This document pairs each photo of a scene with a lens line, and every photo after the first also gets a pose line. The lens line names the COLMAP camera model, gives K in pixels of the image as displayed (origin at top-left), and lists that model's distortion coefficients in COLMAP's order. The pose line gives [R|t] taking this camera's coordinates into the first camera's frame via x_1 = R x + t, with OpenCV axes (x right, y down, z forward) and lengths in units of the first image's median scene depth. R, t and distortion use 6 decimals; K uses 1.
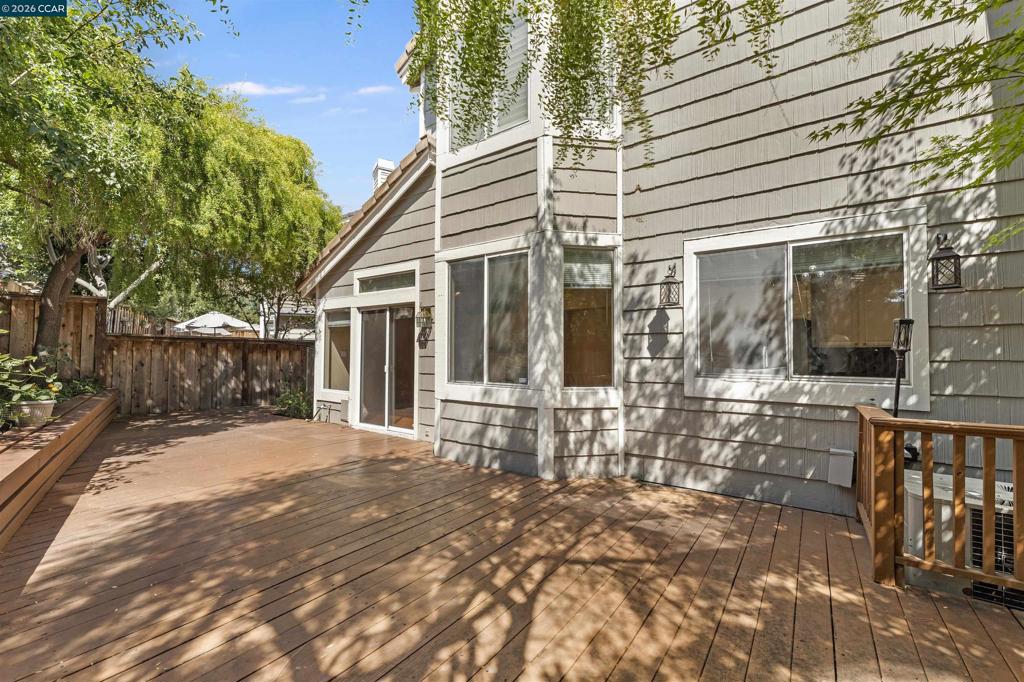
lens RADIAL K [[421.4, 0, 508.7], [0, 421.4, 346.0], [0, 0, 1]] dist [0.002686, 0.000592]
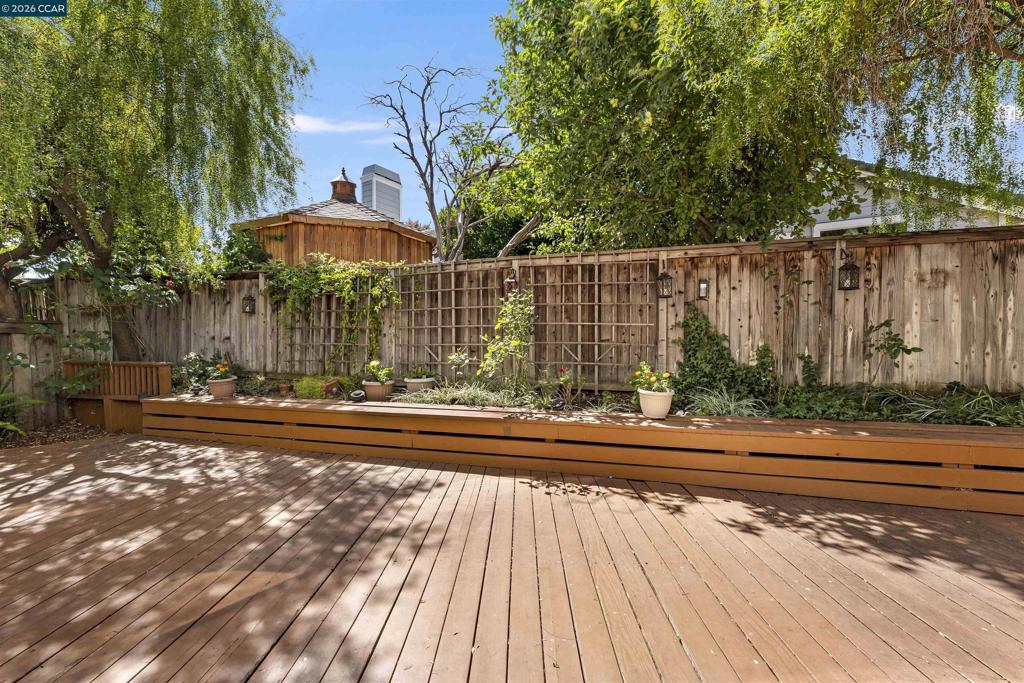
lens RADIAL K [[421.4, 0, 506.0], [0, 421.4, 343.6], [0, 0, 1]] dist [0.002686, 0.000592]
pose [[-0.827789, 0.011288, -0.560926, -0.478387], [0.012242, 0.999923, 0.002056, 0.033280], [0.560906, -0.005165, -0.827863, 2.101065]]
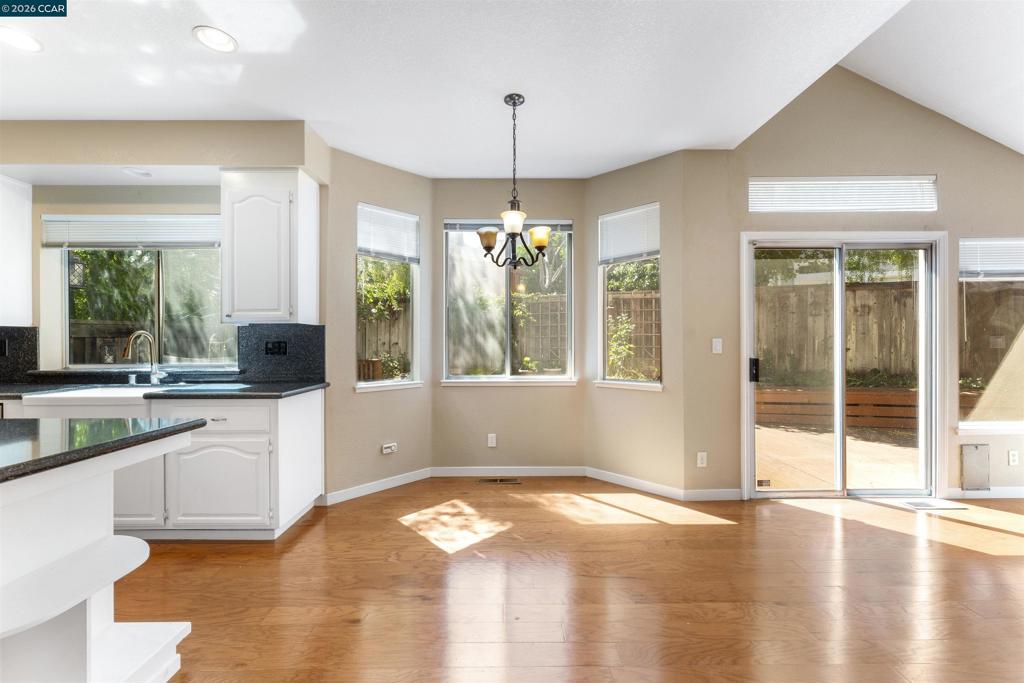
lens RADIAL K [[421.4, 0, 504.8], [0, 421.4, 343.8], [0, 0, 1]] dist [0.002686, 0.000592]
pose [[-0.810313, -0.002564, -0.585992, 0.649657], [0.010001, 0.999784, -0.018204, 0.058594], [0.585912, -0.020611, -0.810112, 2.491397]]
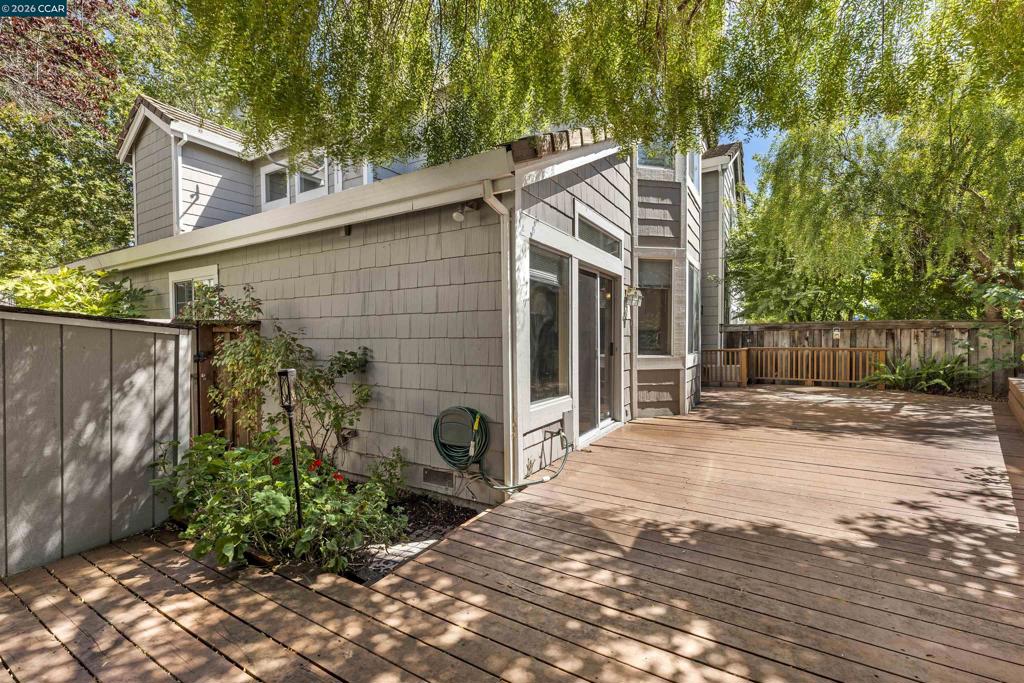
lens RADIAL K [[421.4, 0, 517.7], [0, 421.4, 340.6], [0, 0, 1]] dist [0.002686, 0.000592]
pose [[-0.067652, -0.003068, 0.997704, -2.262245], [-0.011374, 0.999933, 0.002304, 0.070273], [-0.997644, -0.011192, -0.067683, 2.581867]]
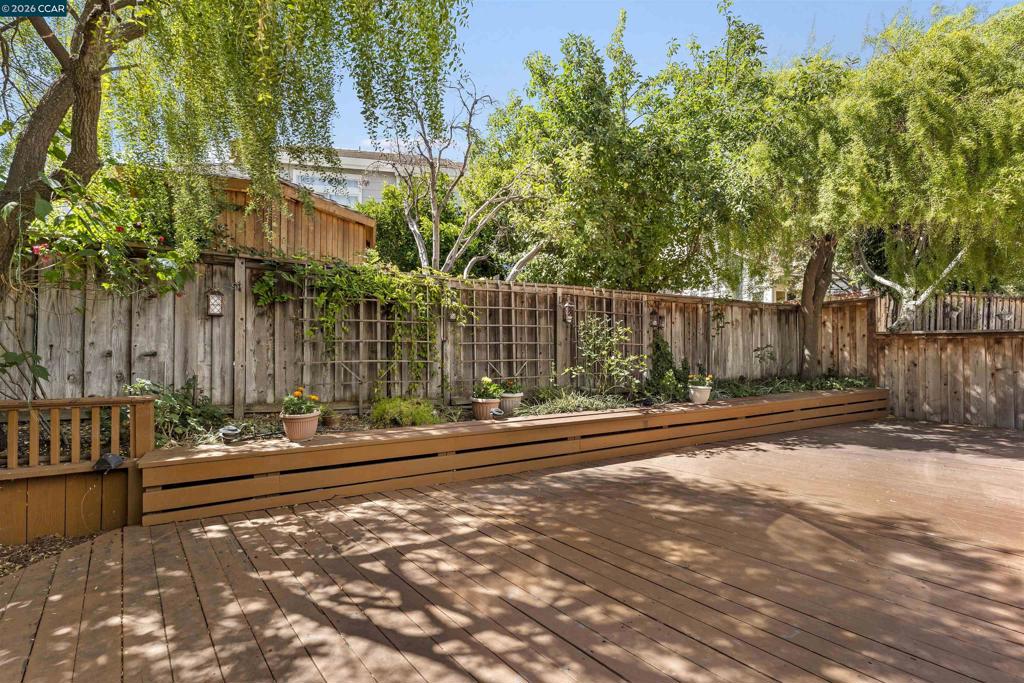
lens RADIAL K [[421.4, 0, 504.4], [0, 421.4, 349.2], [0, 0, 1]] dist [0.002686, 0.000592]
pose [[-0.200624, -0.009814, -0.979619, 0.547781], [0.019266, 0.999717, -0.013961, 0.015860], [0.979479, -0.021675, -0.200378, 0.863225]]
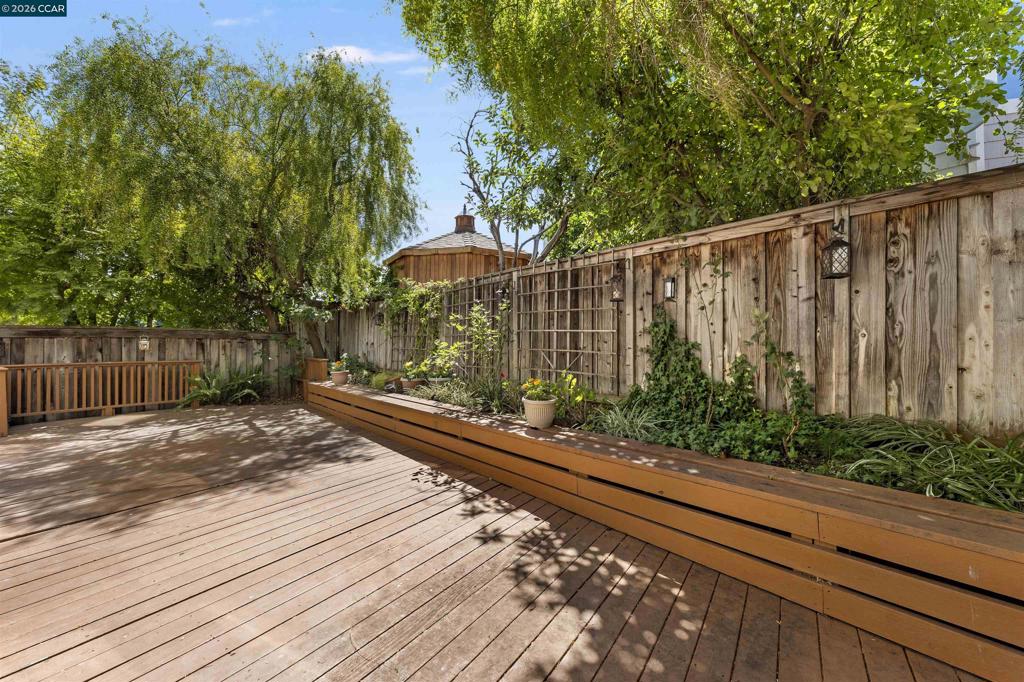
lens RADIAL K [[421.4, 0, 505.3], [0, 421.4, 341.7], [0, 0, 1]] dist [0.002686, 0.000592]
pose [[-0.999825, -0.003707, -0.018323, -1.404821], [-0.003266, 0.999706, -0.024034, 0.043563], [0.018407, -0.023970, -0.999543, 2.520418]]
